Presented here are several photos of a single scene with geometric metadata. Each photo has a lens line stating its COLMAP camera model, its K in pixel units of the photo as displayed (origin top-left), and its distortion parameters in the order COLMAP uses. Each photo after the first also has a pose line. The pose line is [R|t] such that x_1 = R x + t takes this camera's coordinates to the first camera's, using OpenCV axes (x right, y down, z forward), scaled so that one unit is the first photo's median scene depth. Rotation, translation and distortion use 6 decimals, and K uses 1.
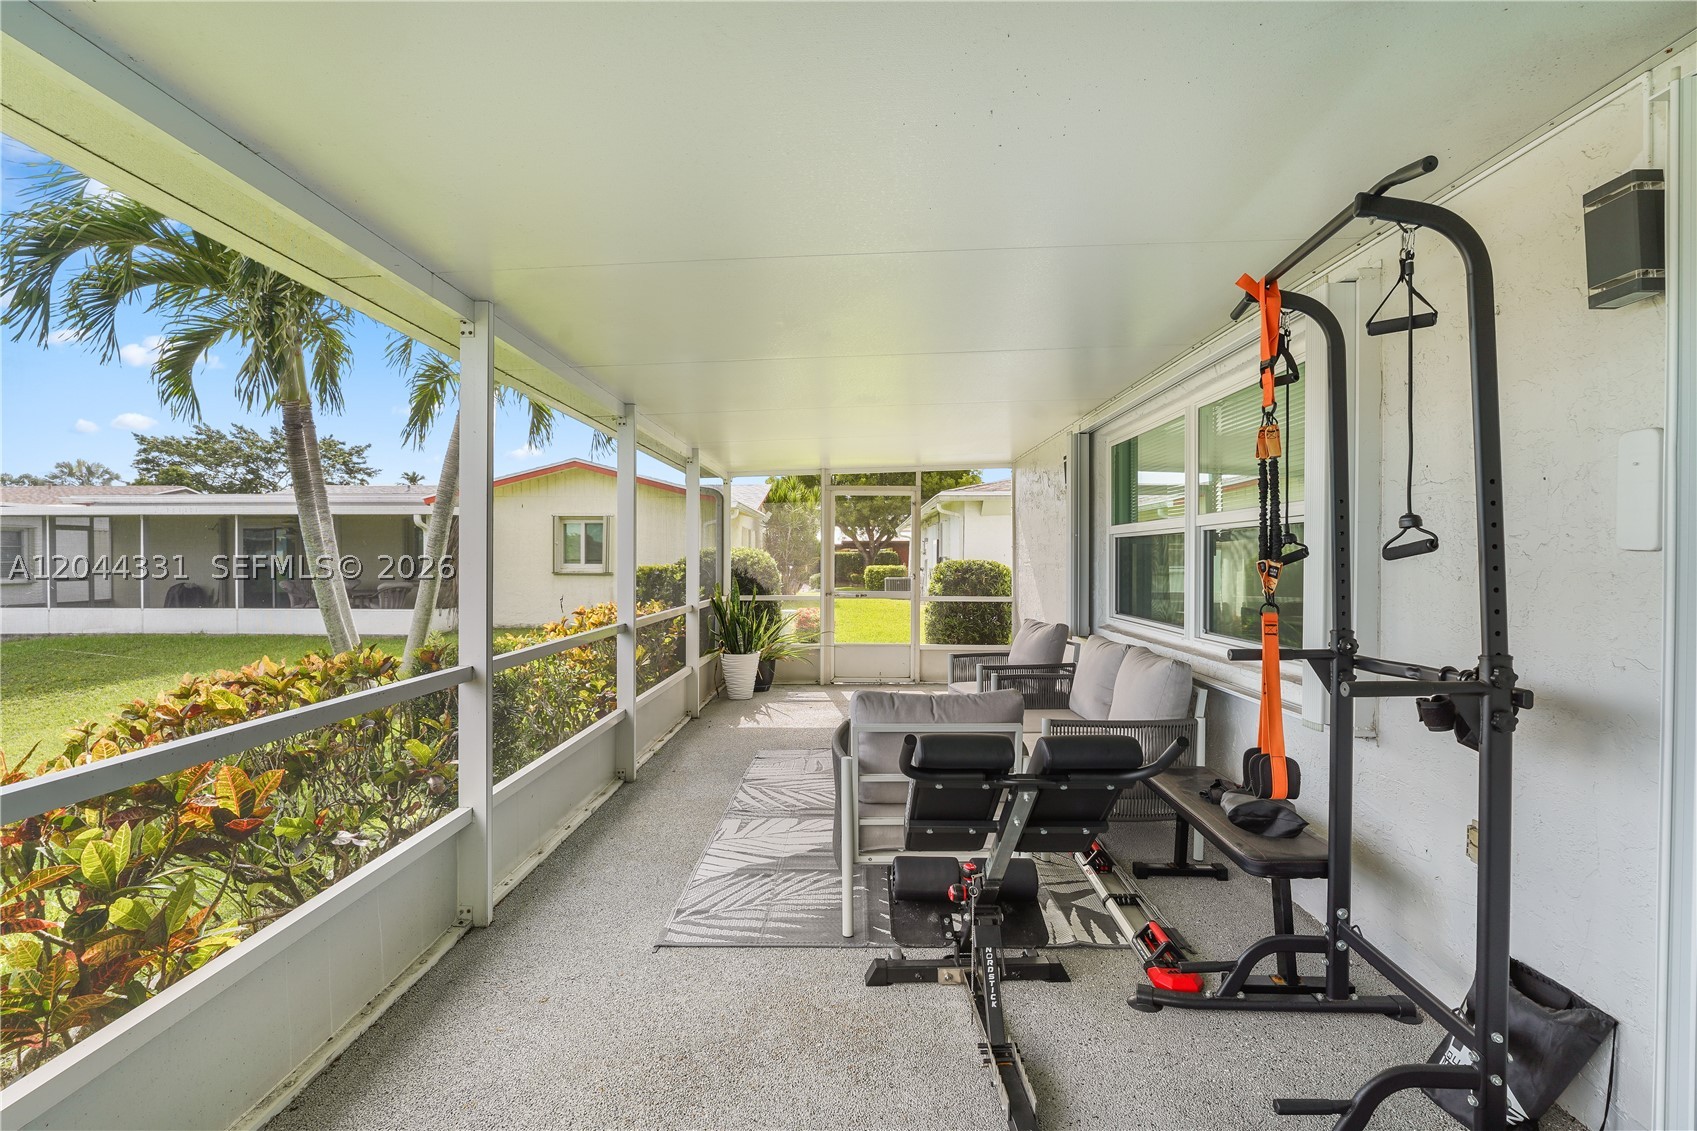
lens RADIAL K [[805.8, 0, 841.4], [0, 805.8, 555.3], [0, 0, 1]] dist [-0.015115, 0.001674]
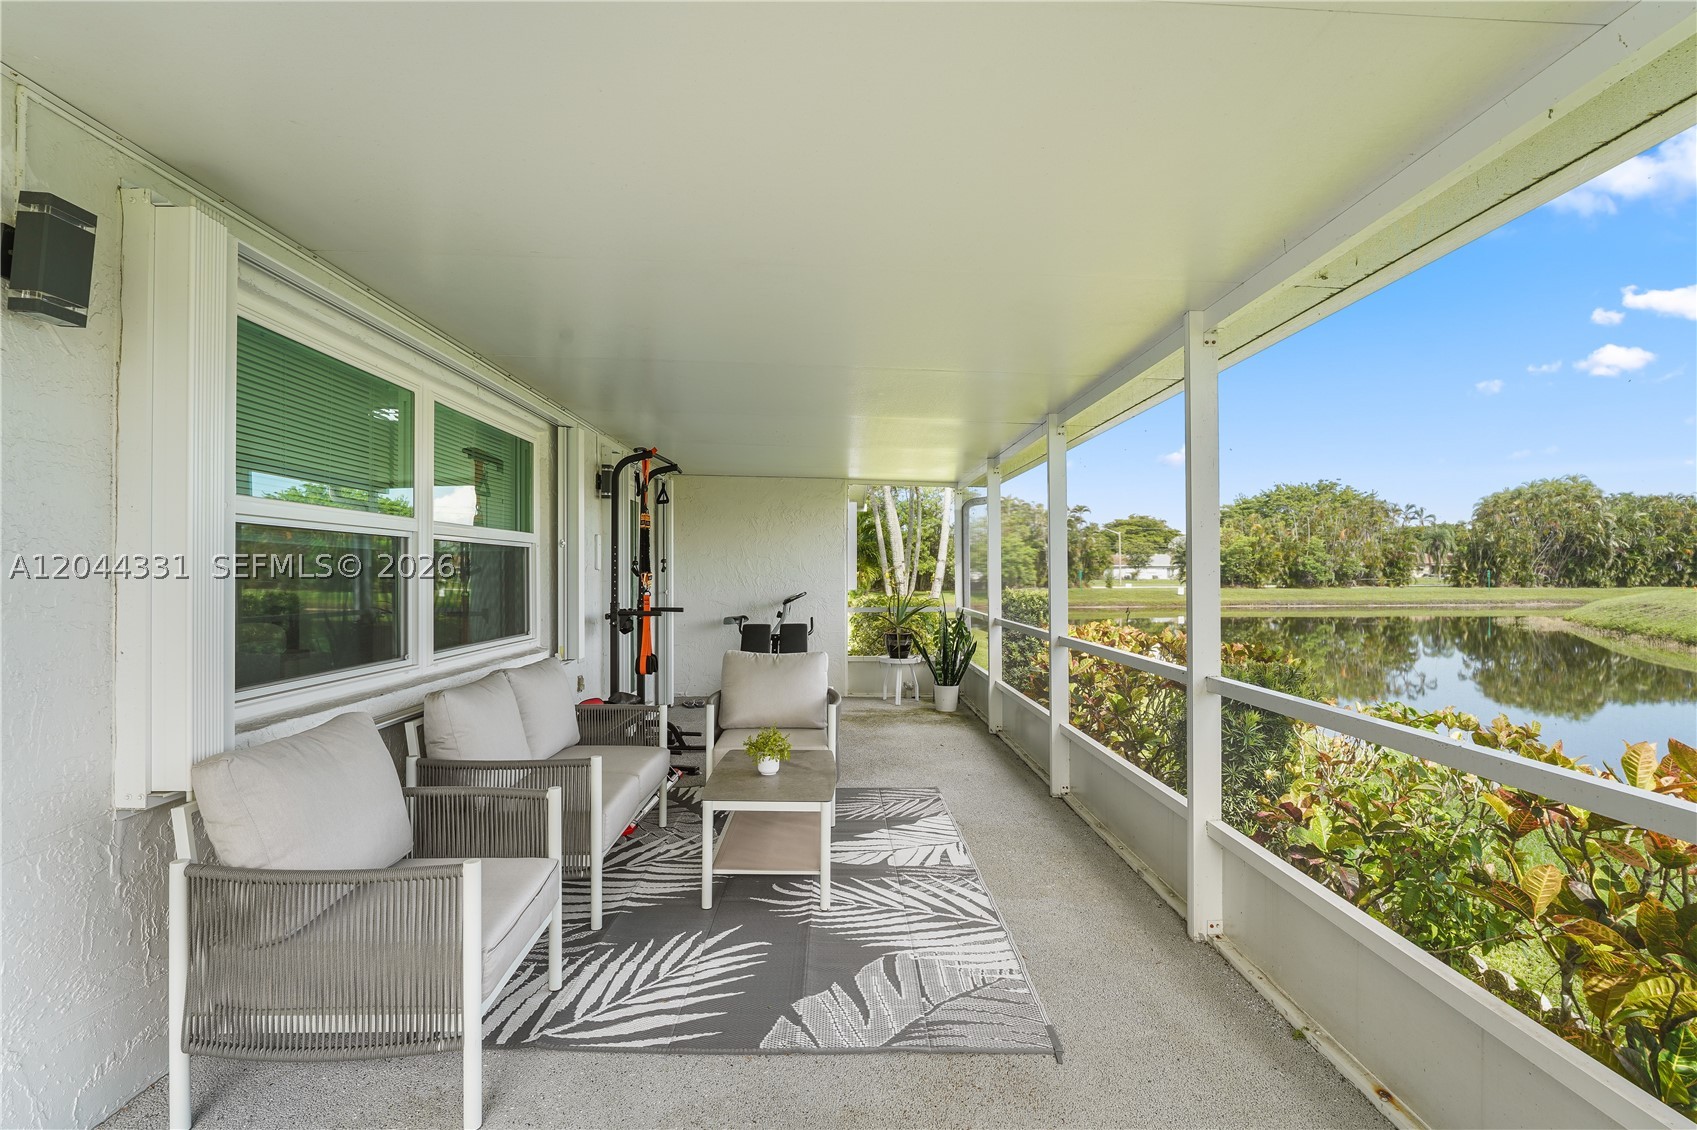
lens RADIAL K [[805.8, 0, 828.5], [0, 805.8, 559.8], [0, 0, 1]] dist [-0.015115, 0.001674]
pose [[-0.999855, 0.002200, -0.016902, 0.034772], [0.002405, 0.999924, -0.012095, 0.006531], [0.016874, -0.012134, -0.999784, 2.606259]]
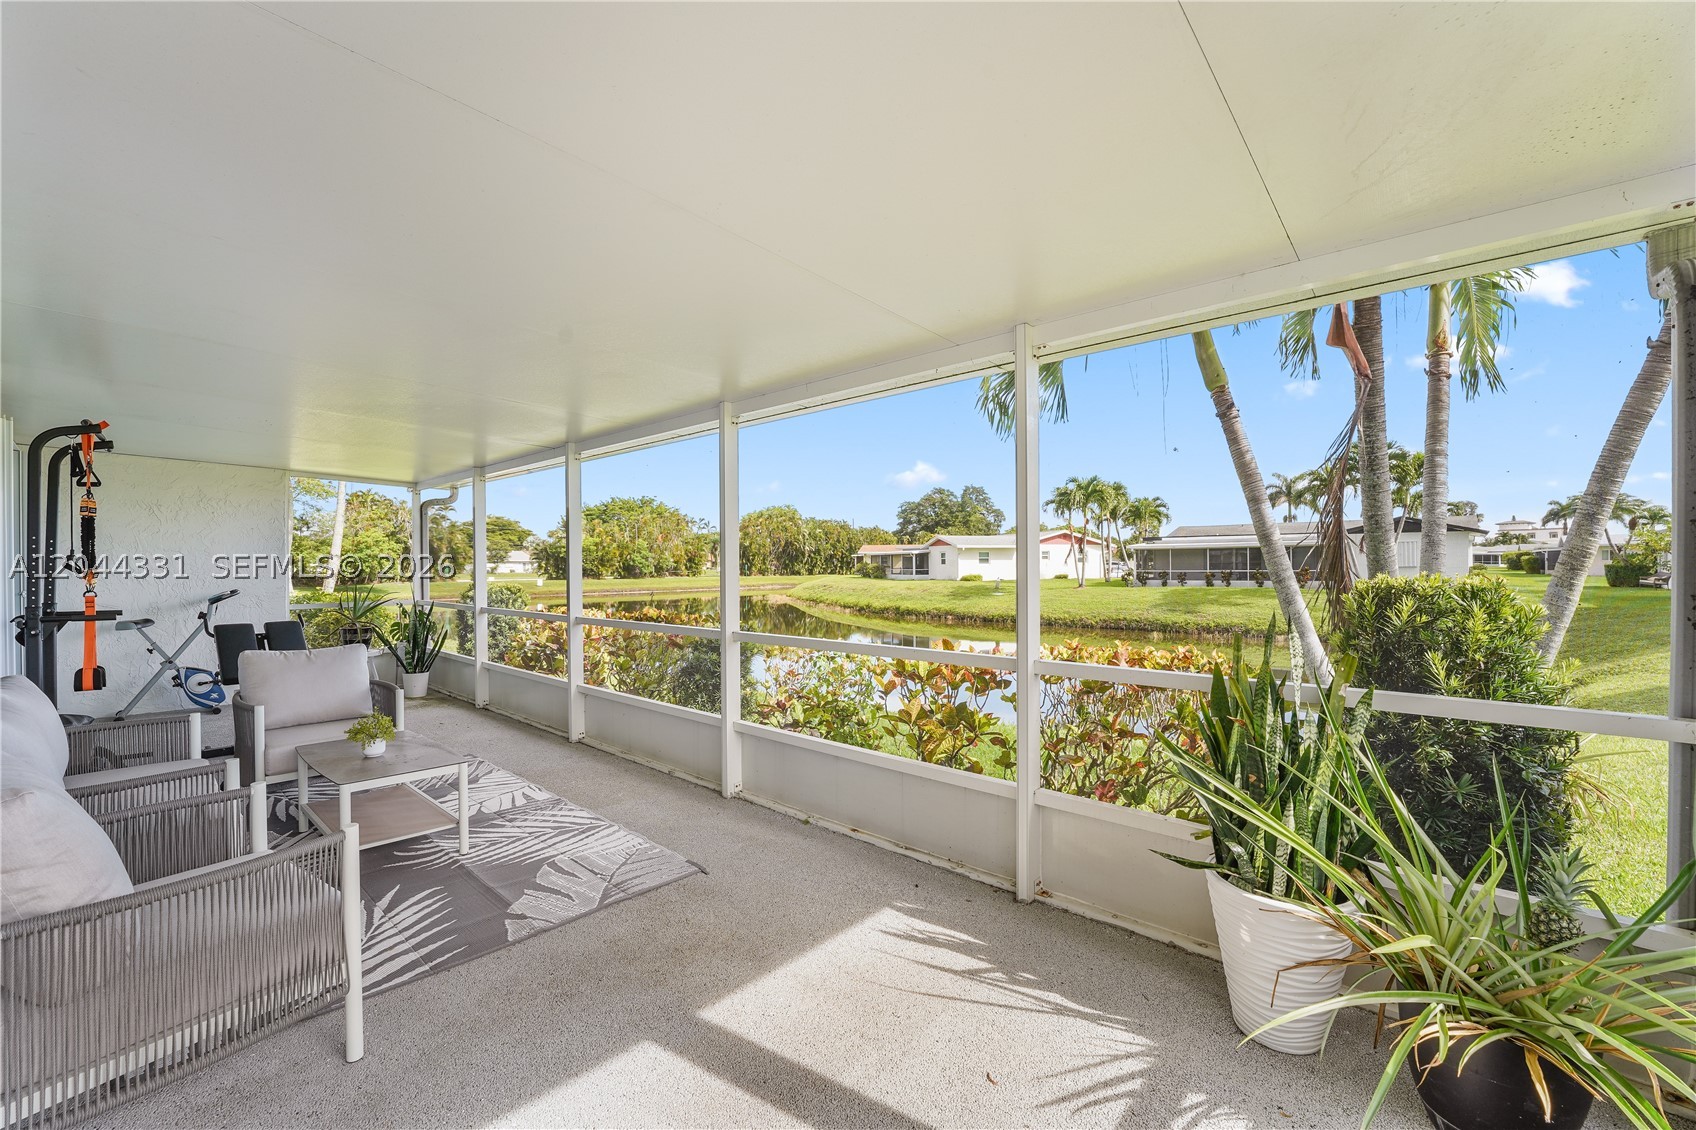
lens RADIAL K [[698.6, 0, 842.3], [0, 698.6, 571.0], [0, 0, 1]] dist [-0.029846, 0.001823]
pose [[-0.658697, 0.010726, -0.752332, 0.432293], [0.002825, 0.999927, 0.011782, 0.005732], [0.752403, 0.005635, -0.658679, 2.682572]]
